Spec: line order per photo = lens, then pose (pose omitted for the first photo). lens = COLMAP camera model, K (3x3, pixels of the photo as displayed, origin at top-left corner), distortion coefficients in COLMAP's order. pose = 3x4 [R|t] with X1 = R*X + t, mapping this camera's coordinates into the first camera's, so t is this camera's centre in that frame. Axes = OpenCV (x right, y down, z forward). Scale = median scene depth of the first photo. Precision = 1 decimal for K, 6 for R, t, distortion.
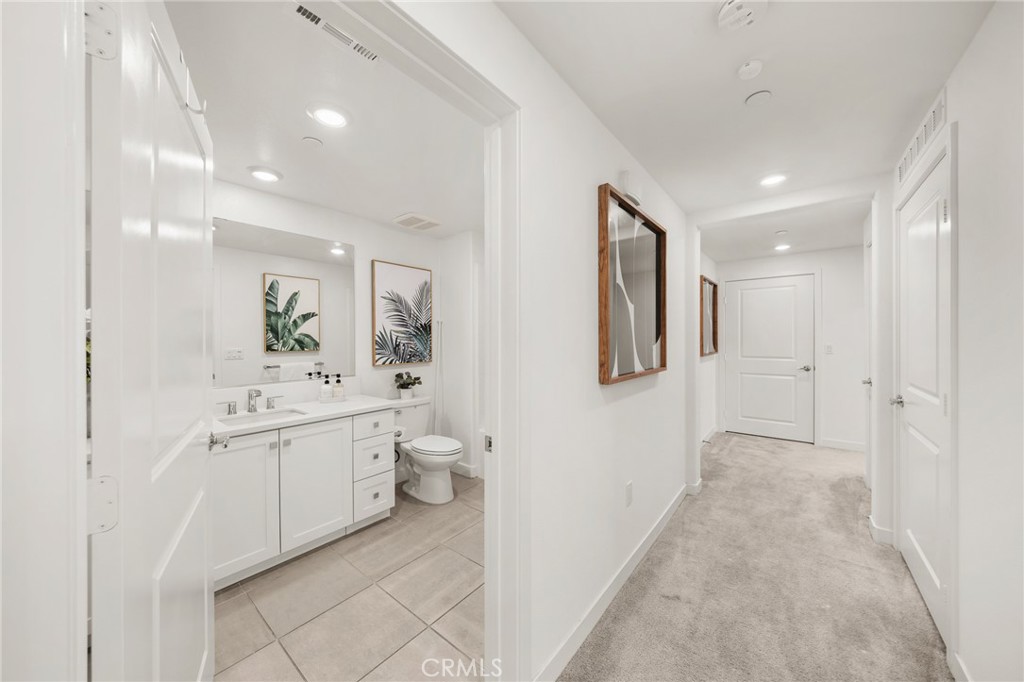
lens RADIAL K [[353.5, 0, 515.9], [0, 353.5, 340.7], [0, 0, 1]] dist [0.000886, 0.000938]
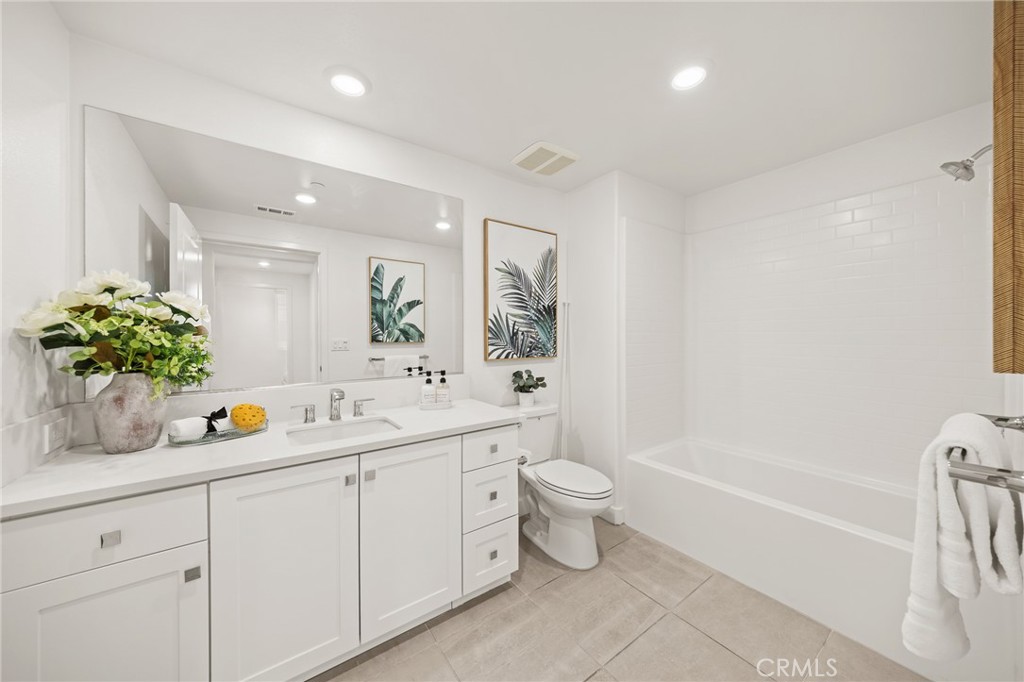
lens RADIAL K [[353.5, 0, 510.9], [0, 353.5, 337.7], [0, 0, 1]] dist [0.000886, 0.000938]
pose [[0.961538, 0.003458, -0.274650, -0.153638], [-0.003835, 0.999992, -0.000836, 0.024634], [0.274645, 0.001857, 0.961544, 0.309890]]
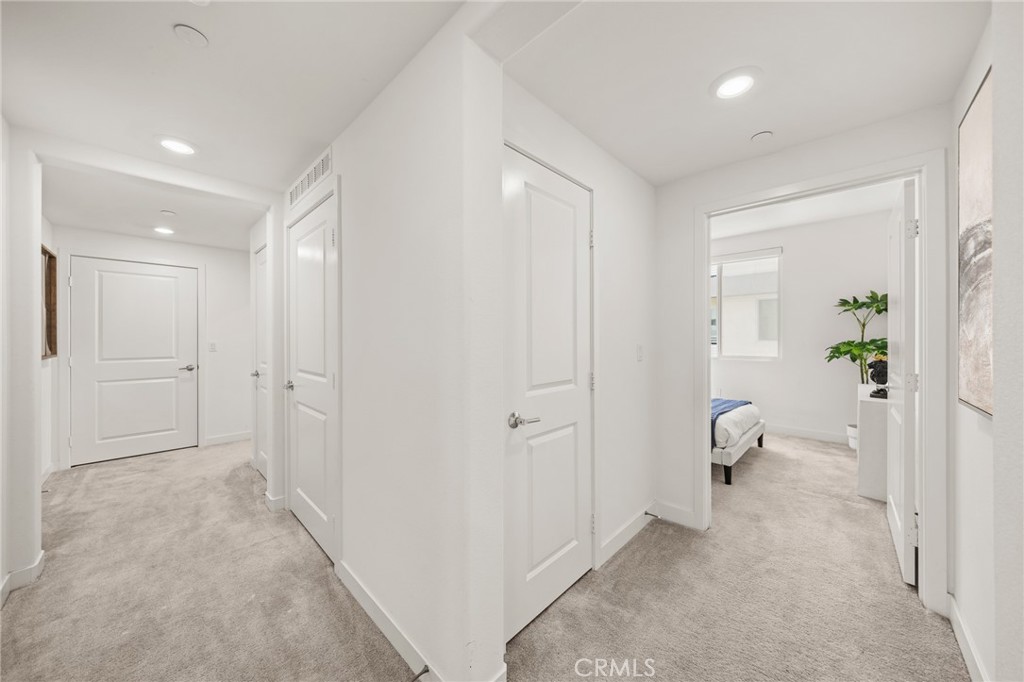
lens RADIAL K [[353.5, 0, 510.3], [0, 353.5, 337.8], [0, 0, 1]] dist [0.000886, 0.000938]
pose [[0.113892, 0.003303, 0.993488, -0.022820], [0.005673, 0.999976, -0.003975, 0.011988], [-0.993477, 0.006089, 0.113870, 0.084242]]
